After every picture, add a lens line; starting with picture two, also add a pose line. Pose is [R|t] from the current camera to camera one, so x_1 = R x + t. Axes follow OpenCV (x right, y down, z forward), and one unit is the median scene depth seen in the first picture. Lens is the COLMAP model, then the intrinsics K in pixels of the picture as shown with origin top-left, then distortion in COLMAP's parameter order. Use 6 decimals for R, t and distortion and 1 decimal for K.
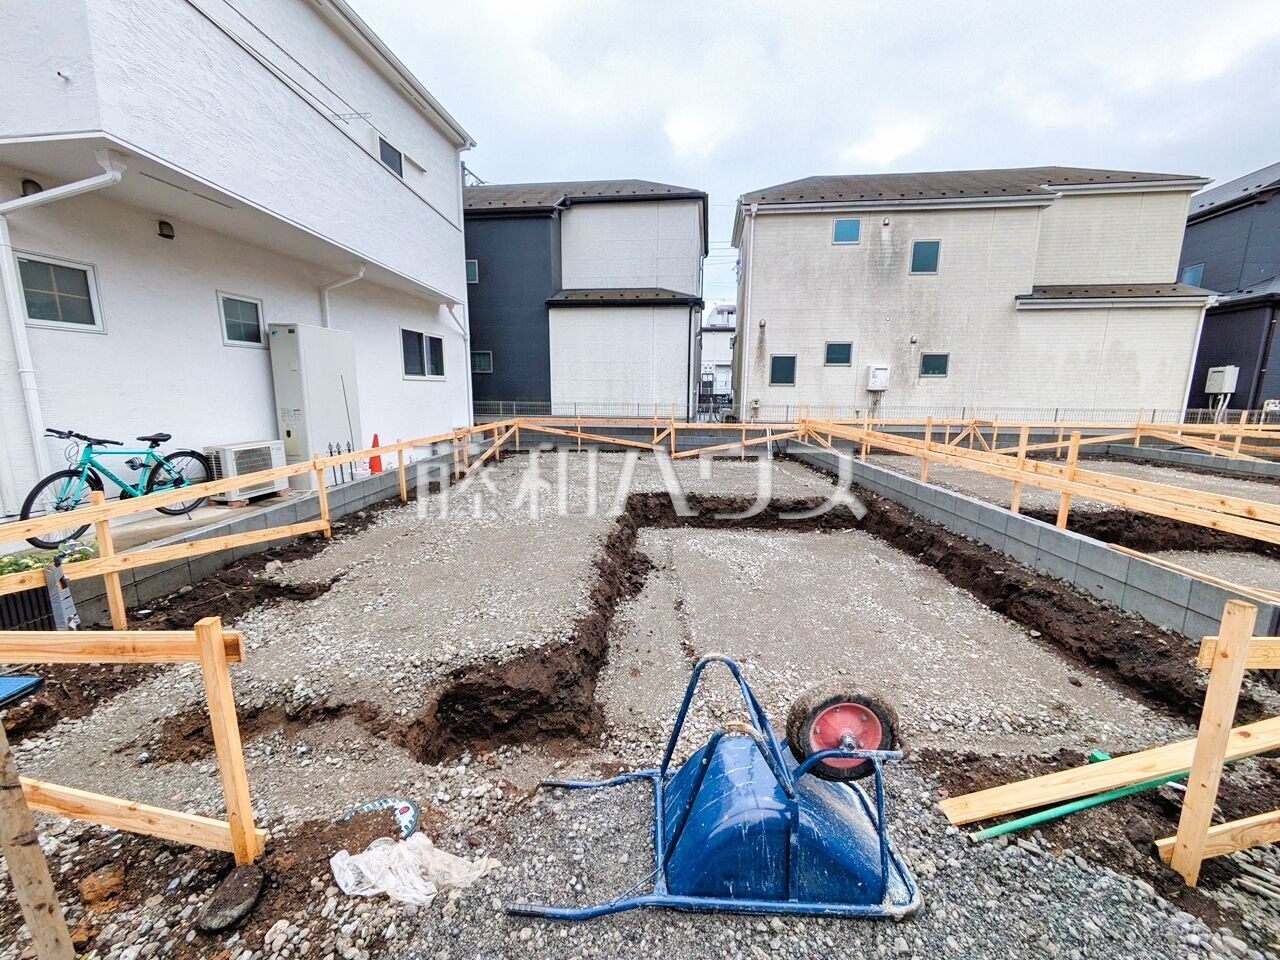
lens RADIAL K [[505.6, 0, 644.9], [0, 505.6, 479.1], [0, 0, 1]] dist [-0.002460, 0.002243]
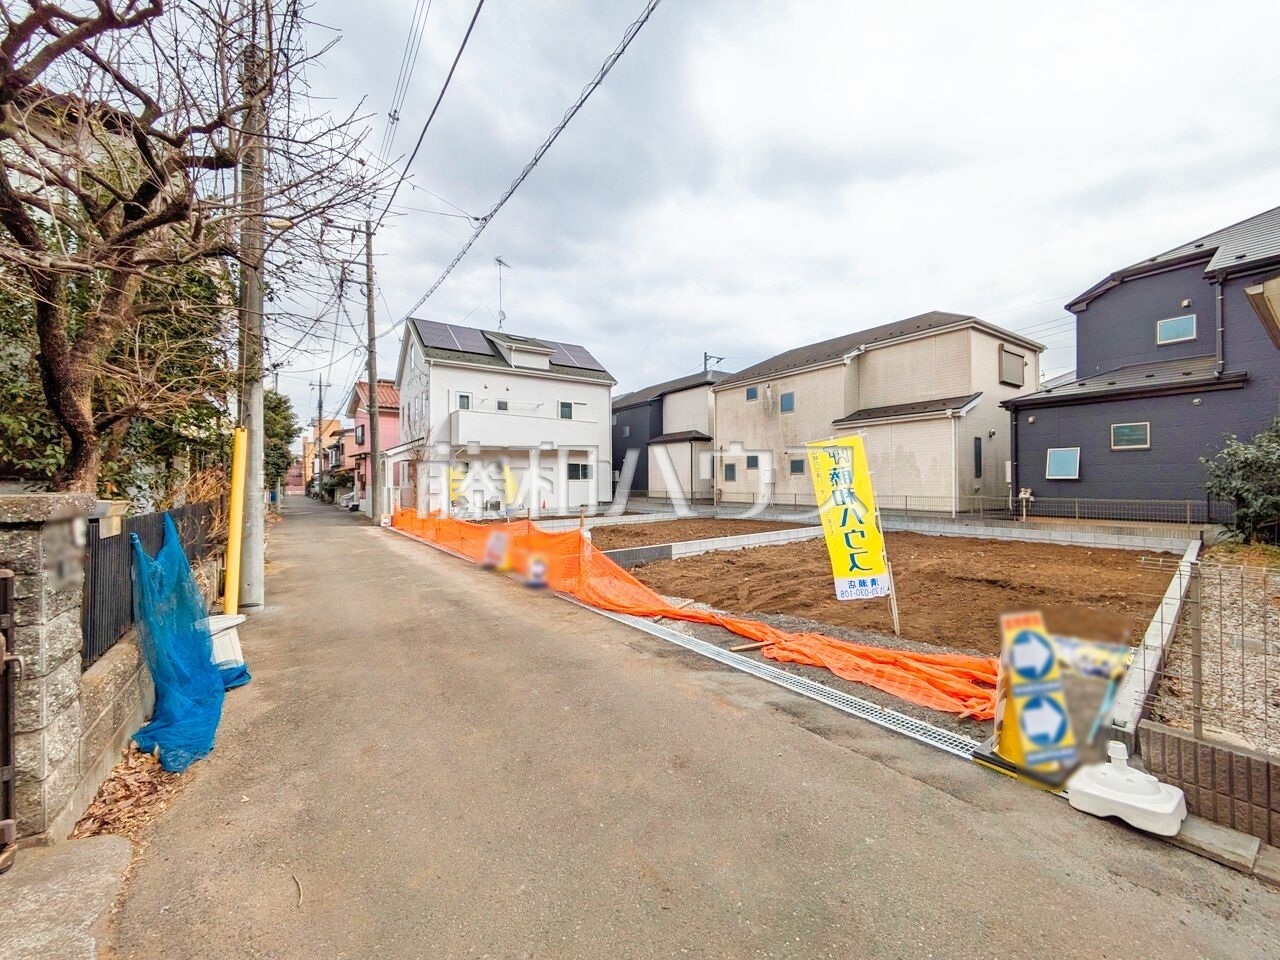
lens RADIAL K [[505.6, 0, 646.7], [0, 505.6, 479.6], [0, 0, 1]] dist [-0.002460, 0.002243]
pose [[0.667013, -0.015972, -0.744875, 1.447343], [-0.118251, 0.984828, -0.127007, 0.066199], [0.735602, 0.172797, 0.655004, -0.357238]]
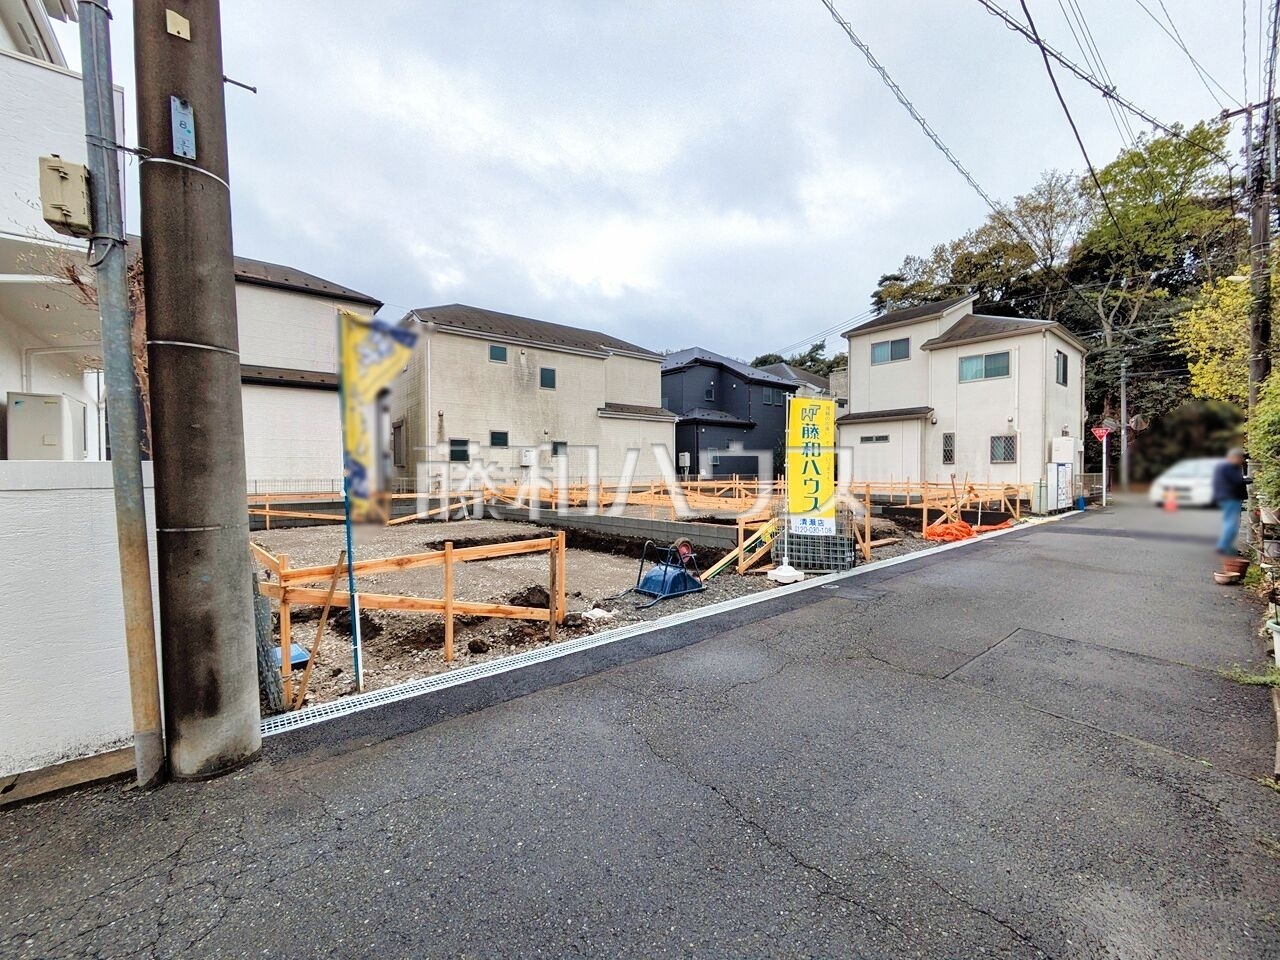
lens RADIAL K [[505.6, 0, 644.5], [0, 505.6, 479.5], [0, 0, 1]] dist [-0.002460, 0.002243]
pose [[0.696825, -0.024484, 0.716823, -0.328133], [0.132340, 0.986646, -0.094947, 0.038417], [-0.704926, 0.161026, 0.690760, -0.193209]]
